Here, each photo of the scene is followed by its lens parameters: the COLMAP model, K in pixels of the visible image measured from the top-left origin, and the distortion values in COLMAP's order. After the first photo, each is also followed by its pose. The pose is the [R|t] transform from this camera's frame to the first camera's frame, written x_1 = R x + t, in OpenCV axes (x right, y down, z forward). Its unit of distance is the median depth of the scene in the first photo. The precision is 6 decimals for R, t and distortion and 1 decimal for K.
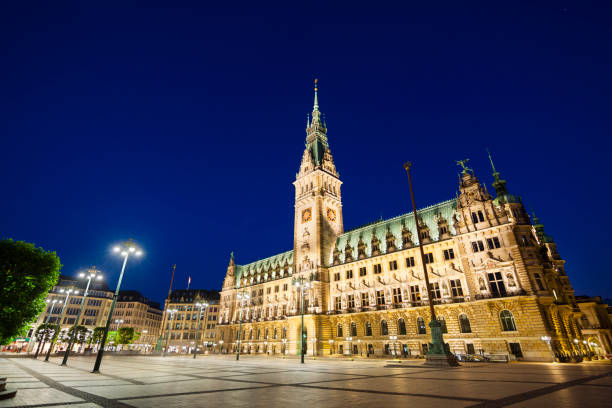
lens RADIAL K [[289.8, 0, 305.7], [0, 289.8, 200.1], [0, 0, 1]] dist [-0.003745, -0.000419]
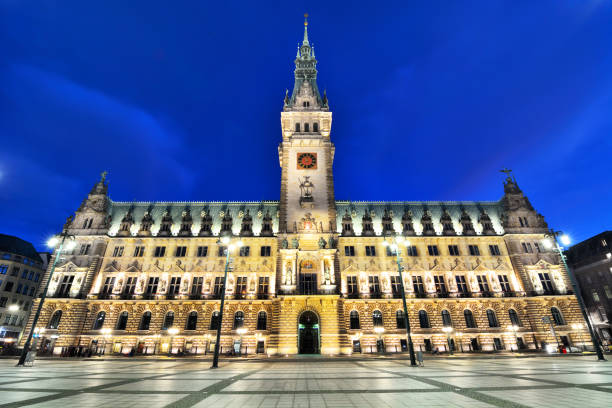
lens RADIAL K [[289.8, 0, 305.7], [0, 289.8, 200.1], [0, 0, 1]] dist [-0.003745, -0.000419]
pose [[0.691603, 0.316650, 0.649167, -0.525962], [-0.321361, 0.939818, -0.116056, 0.275148], [-0.646848, -0.128352, 0.751740, 0.536817]]
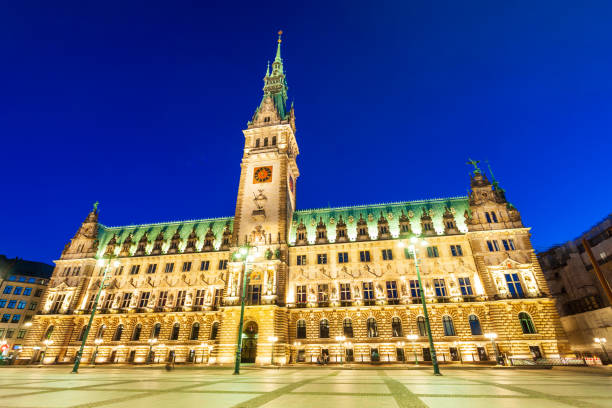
lens RADIAL K [[289.8, 0, 305.7], [0, 289.8, 200.1], [0, 0, 1]] dist [-0.003745, -0.000419]
pose [[0.819105, 0.264622, 0.508961, -0.324055], [-0.254823, 0.962748, -0.090454, 0.186450], [-0.513937, -0.055603, 0.856024, 0.361060]]
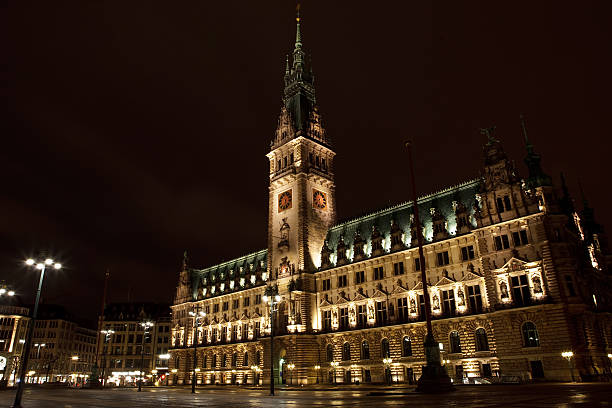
lens RADIAL K [[424.8, 0, 305.2], [0, 424.8, 203.2], [0, 0, 1]] dist [-0.097483, 0.058254]
pose [[0.999615, -0.017094, 0.021843, 0.035425], [0.015320, 0.996761, 0.078951, -0.028961], [-0.023122, -0.078586, 0.996639, -0.060531]]
